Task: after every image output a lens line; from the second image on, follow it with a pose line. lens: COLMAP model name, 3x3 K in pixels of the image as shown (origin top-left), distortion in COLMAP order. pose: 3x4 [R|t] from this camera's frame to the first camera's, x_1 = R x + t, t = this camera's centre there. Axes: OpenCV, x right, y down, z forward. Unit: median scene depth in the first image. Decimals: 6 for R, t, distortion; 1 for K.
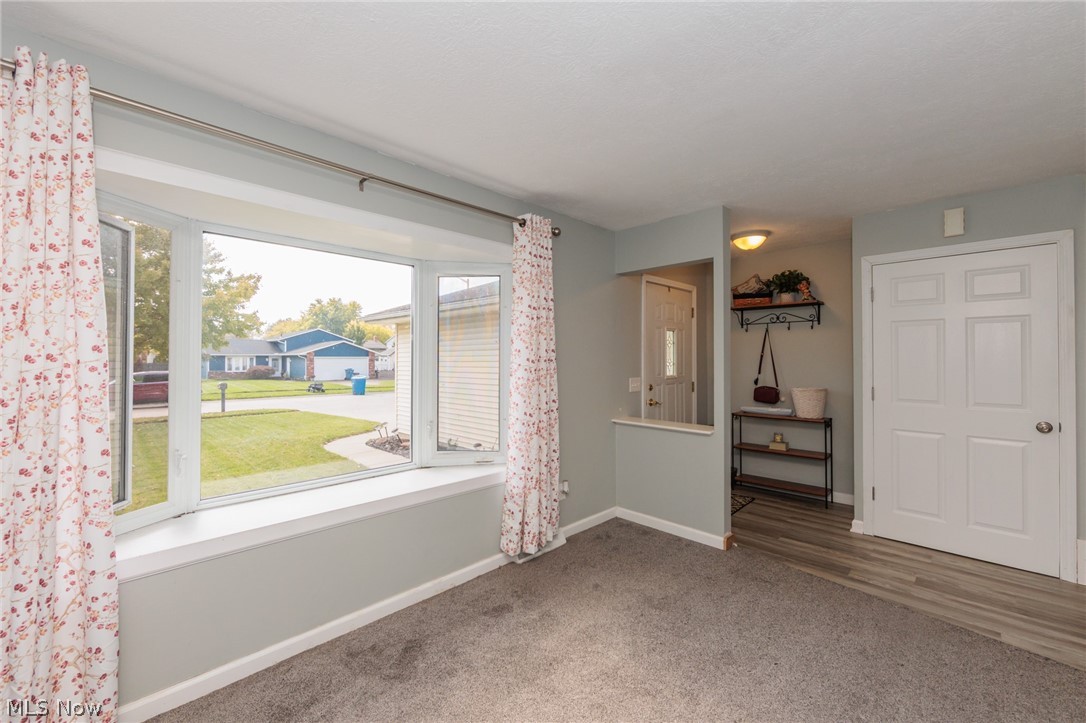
lens RADIAL K [[438.5, 0, 548.7], [0, 438.5, 358.2], [0, 0, 1]] dist [-0.000181, -0.000017]
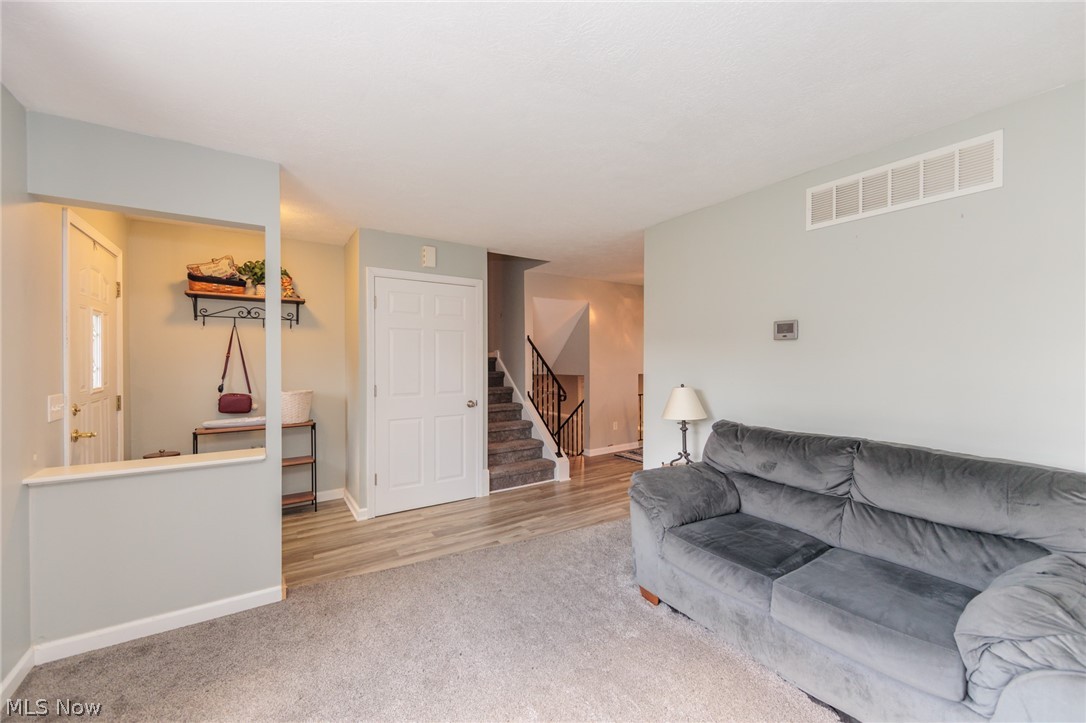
lens RADIAL K [[426.6, 0, 552.2], [0, 426.6, 361.6], [0, 0, 1]] dist [0.001643, 0.000235]
pose [[0.192546, -0.002508, 0.981285, -0.202545], [0.000384, 0.999997, 0.002481, 0.002789], [-0.981288, -0.000101, 0.192546, 0.283645]]
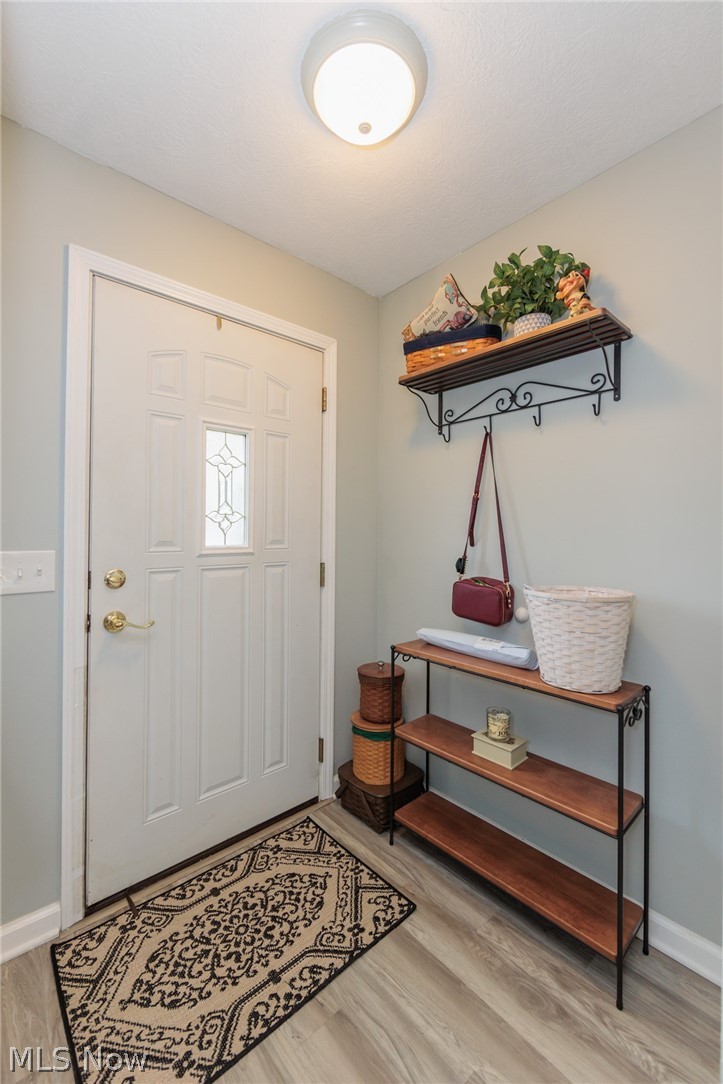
lens RADIAL K [[446.6, 0, 356.9], [0, 446.6, 532.3], [0, 0, 1]] dist [-0.011945, 0.000002]
pose [[0.997330, 0.010258, -0.072297, 0.461096], [-0.010036, 0.999944, 0.003430, 0.026531], [0.072328, -0.002695, 0.997377, 0.671649]]
